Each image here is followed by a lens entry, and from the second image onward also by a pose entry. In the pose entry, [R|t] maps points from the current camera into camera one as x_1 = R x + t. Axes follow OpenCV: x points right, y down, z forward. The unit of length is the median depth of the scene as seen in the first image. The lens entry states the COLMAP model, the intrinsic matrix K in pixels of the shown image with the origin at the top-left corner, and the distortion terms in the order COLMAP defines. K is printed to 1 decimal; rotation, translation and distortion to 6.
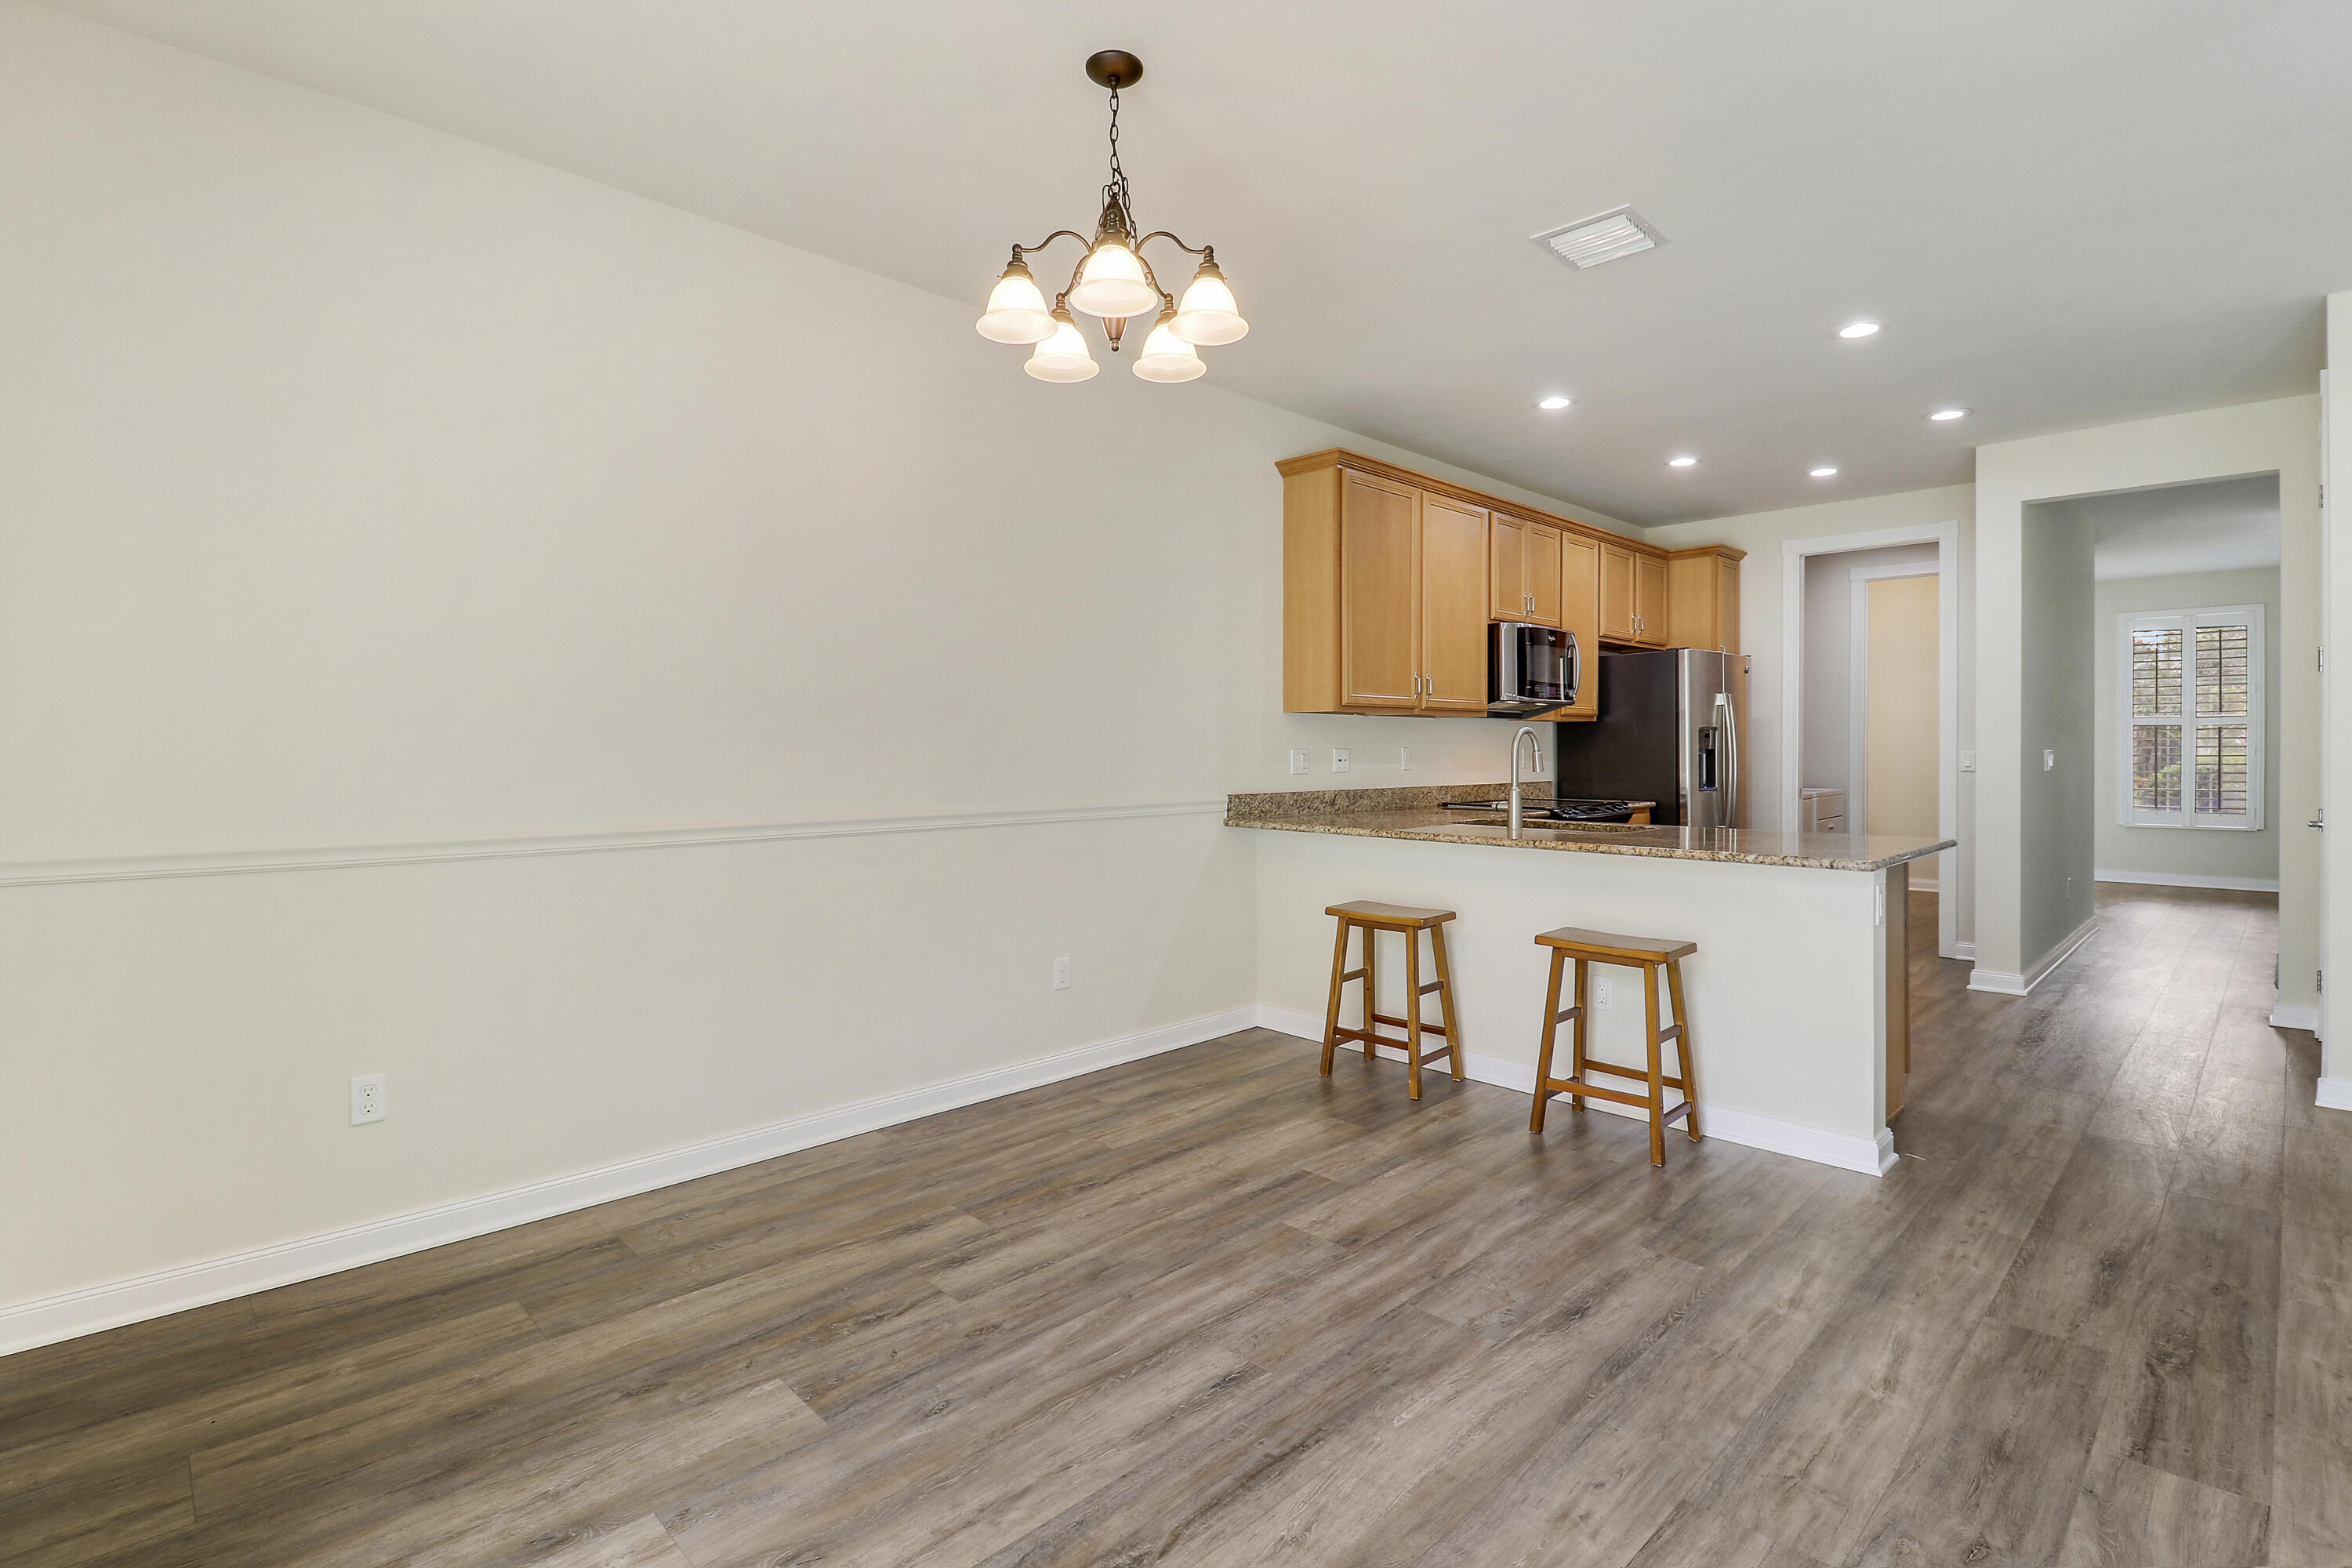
lens RADIAL K [[1118.7, 0, 1226.1], [0, 1118.7, 755.8], [0, 0, 1]] dist [0.010236, -0.018770]
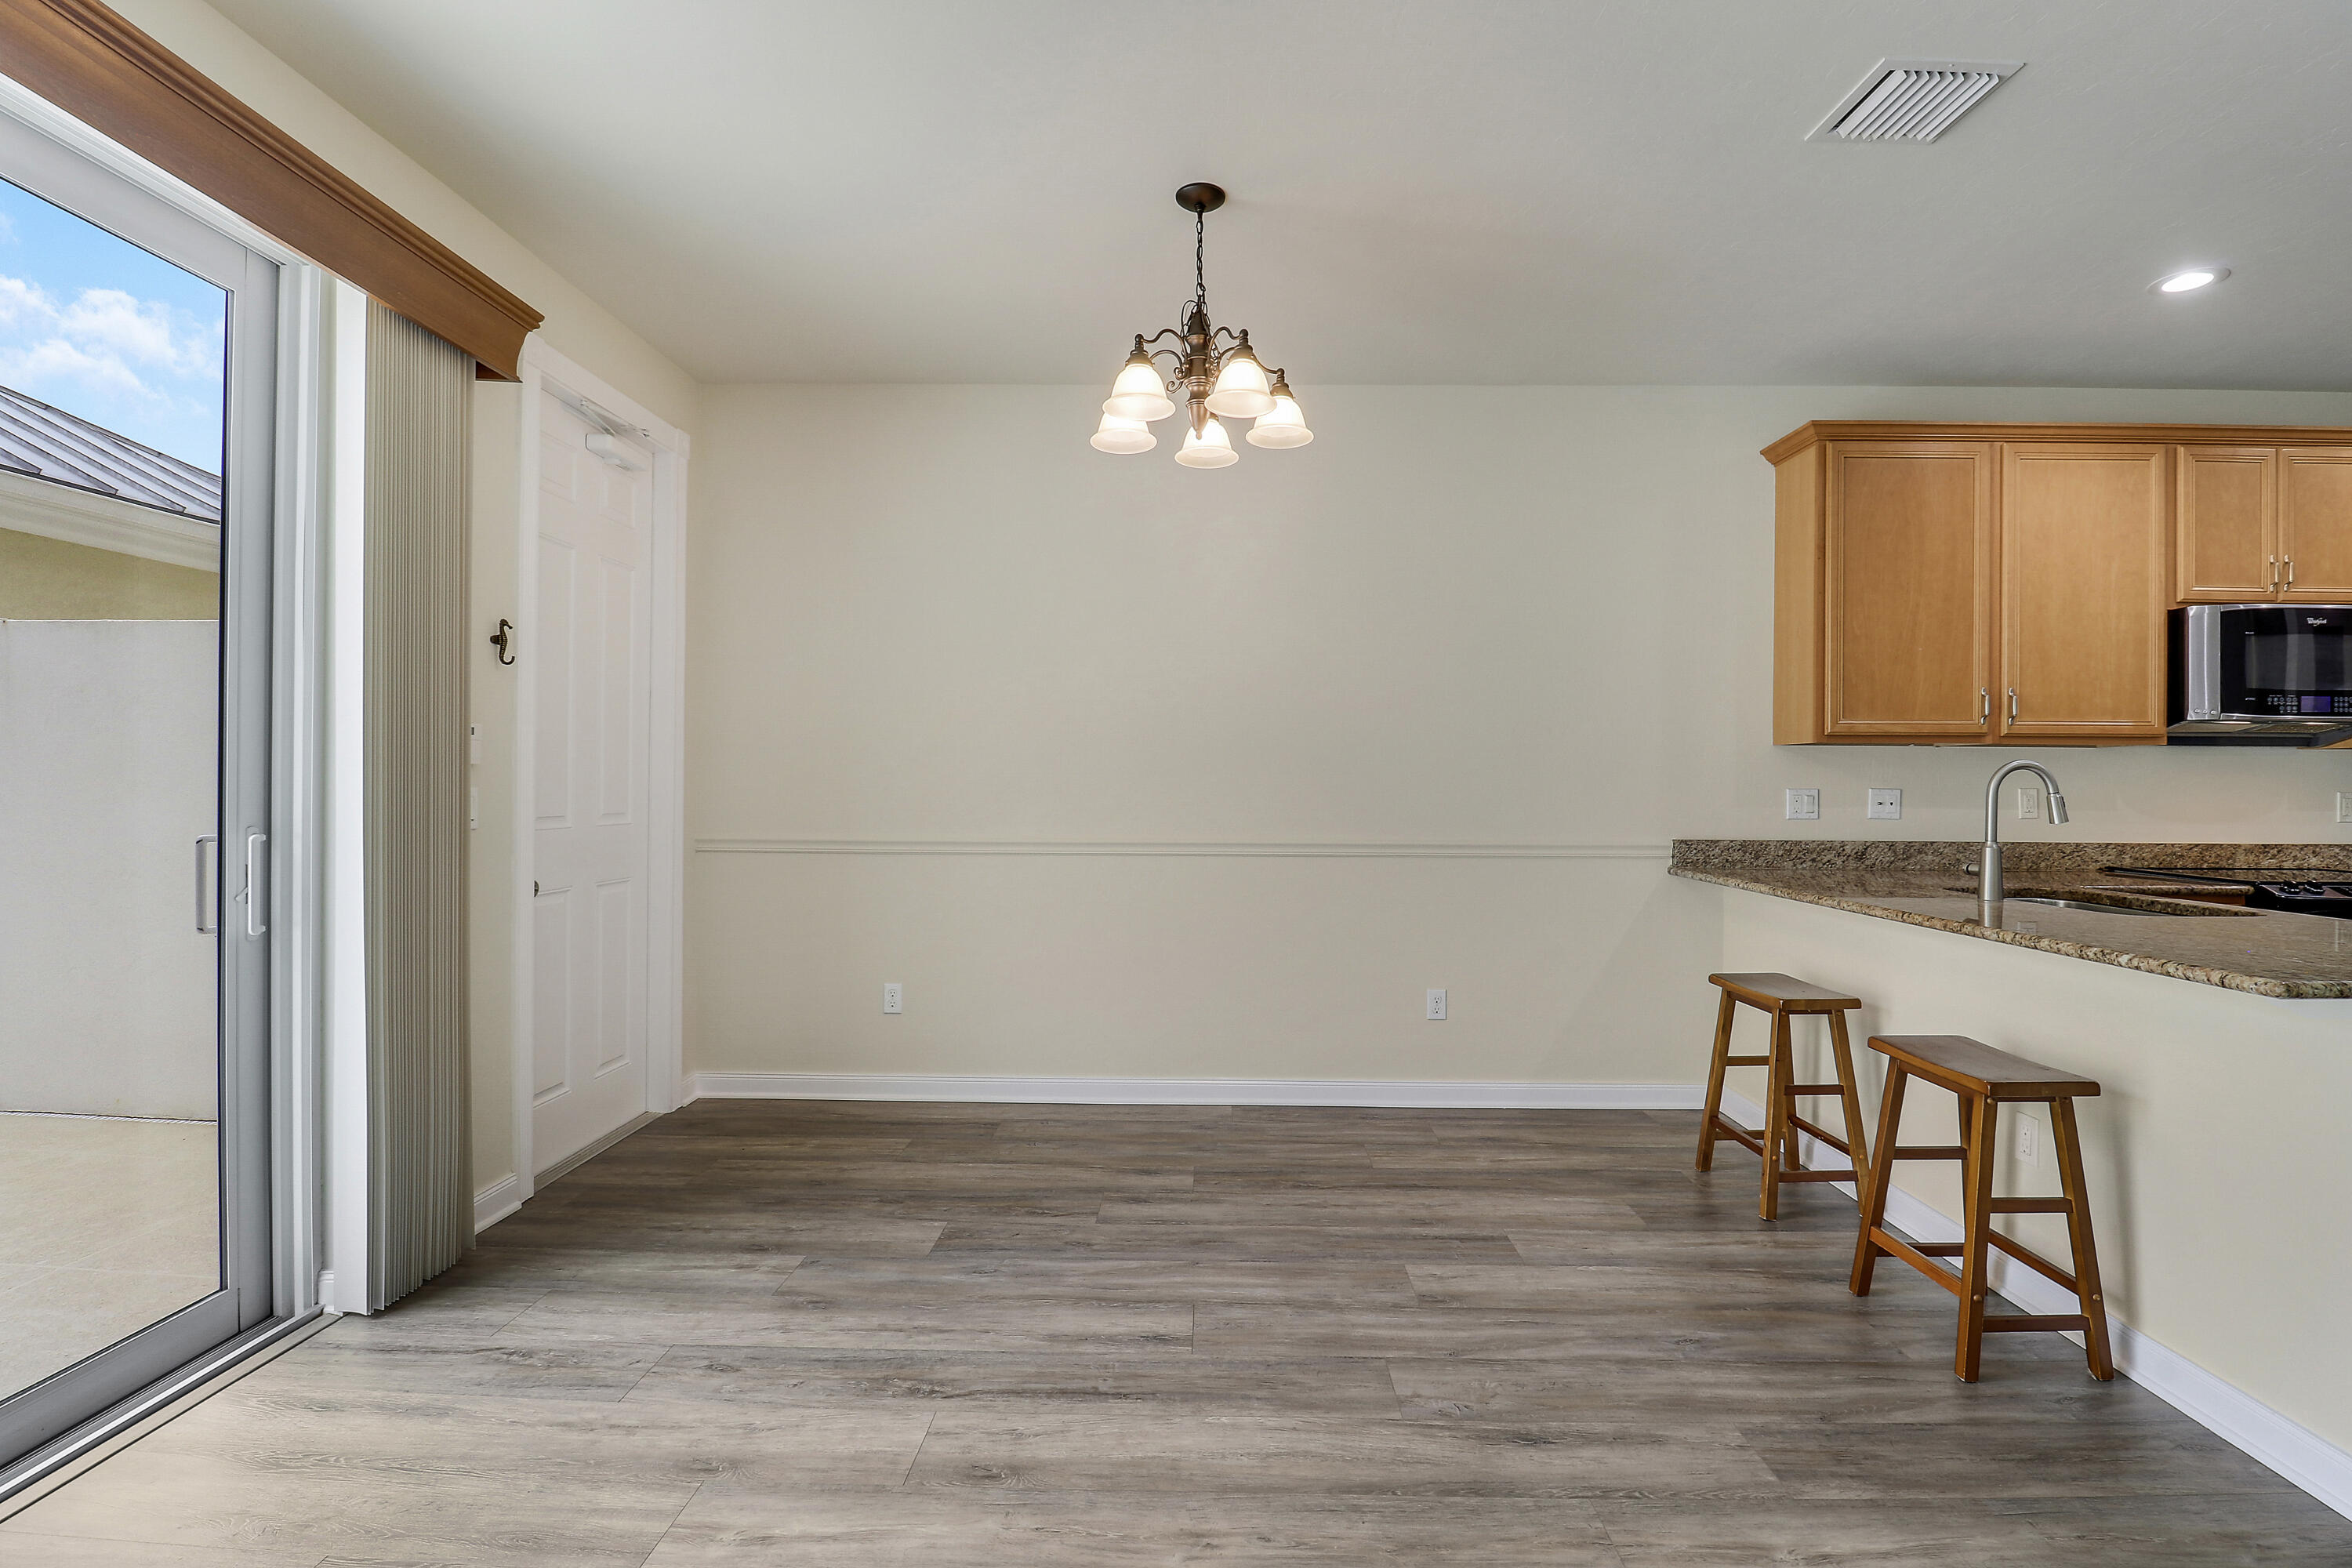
lens RADIAL K [[1118.7, 0, 1176.0], [0, 1118.7, 784.0], [0, 0, 1]] dist [0.008565, -0.018404]
pose [[0.678654, 0.003336, -0.734450, 0.513957], [-0.009898, 0.999940, -0.004604, -0.002033], [0.734391, 0.010393, 0.678647, 0.139636]]
